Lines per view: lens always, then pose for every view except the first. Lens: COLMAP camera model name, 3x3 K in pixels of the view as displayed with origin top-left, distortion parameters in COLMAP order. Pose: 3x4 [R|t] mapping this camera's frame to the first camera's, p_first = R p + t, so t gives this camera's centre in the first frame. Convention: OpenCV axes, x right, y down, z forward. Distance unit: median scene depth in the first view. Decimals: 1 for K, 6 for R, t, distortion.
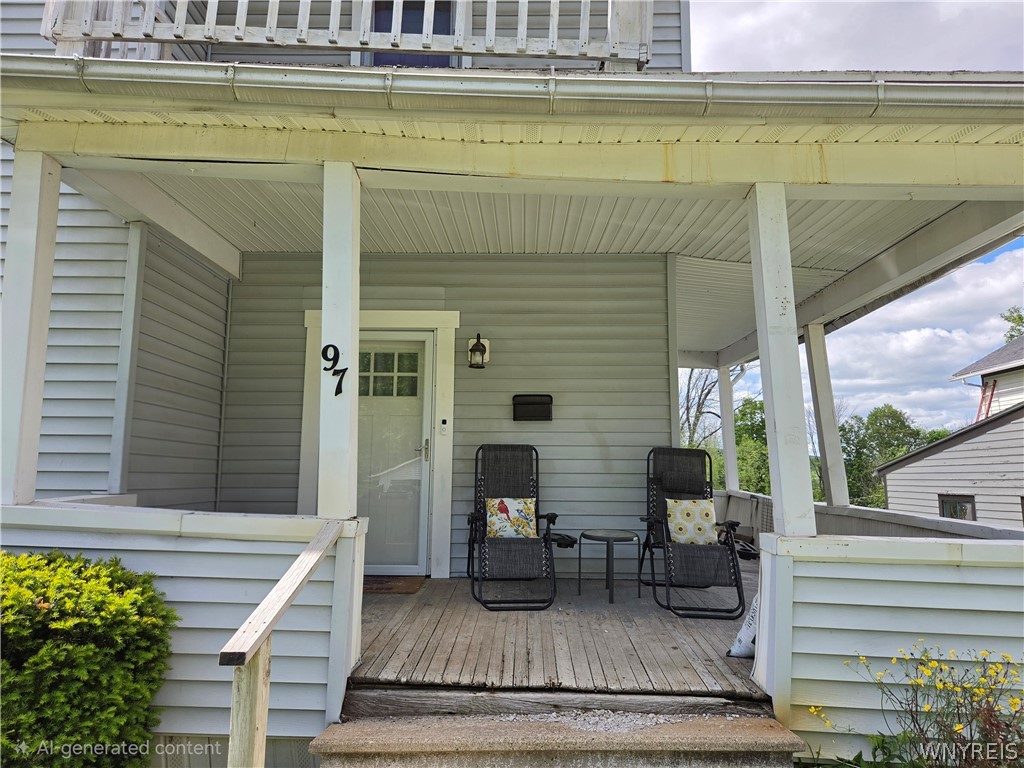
lens RADIAL K [[689.2, 0, 512.0], [0, 689.2, 384.0], [0, 0, 1]] dist [0.063716, -0.066072]
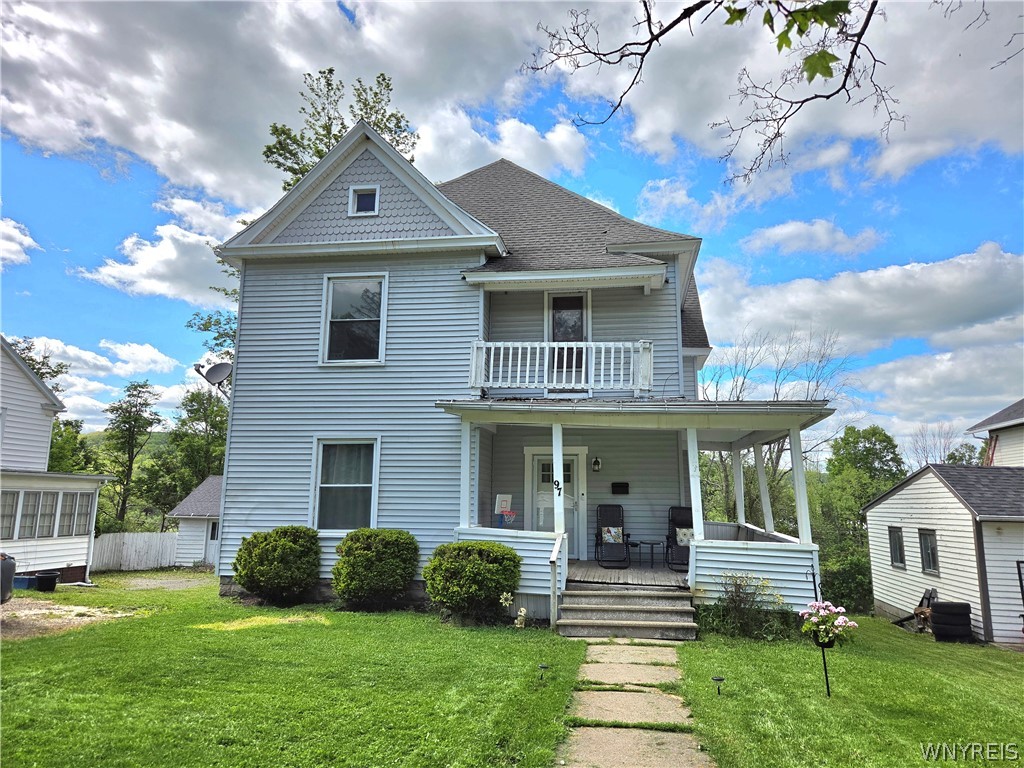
lens RADIAL K [[689.2, 0, 512.0], [0, 689.2, 384.0], [0, 0, 1]] dist [0.063716, -0.066072]
pose [[0.990303, -0.018293, -0.137714, -0.004998], [0.013663, 0.999312, -0.034494, -0.256045], [0.138250, 0.032278, 0.989871, -1.461247]]
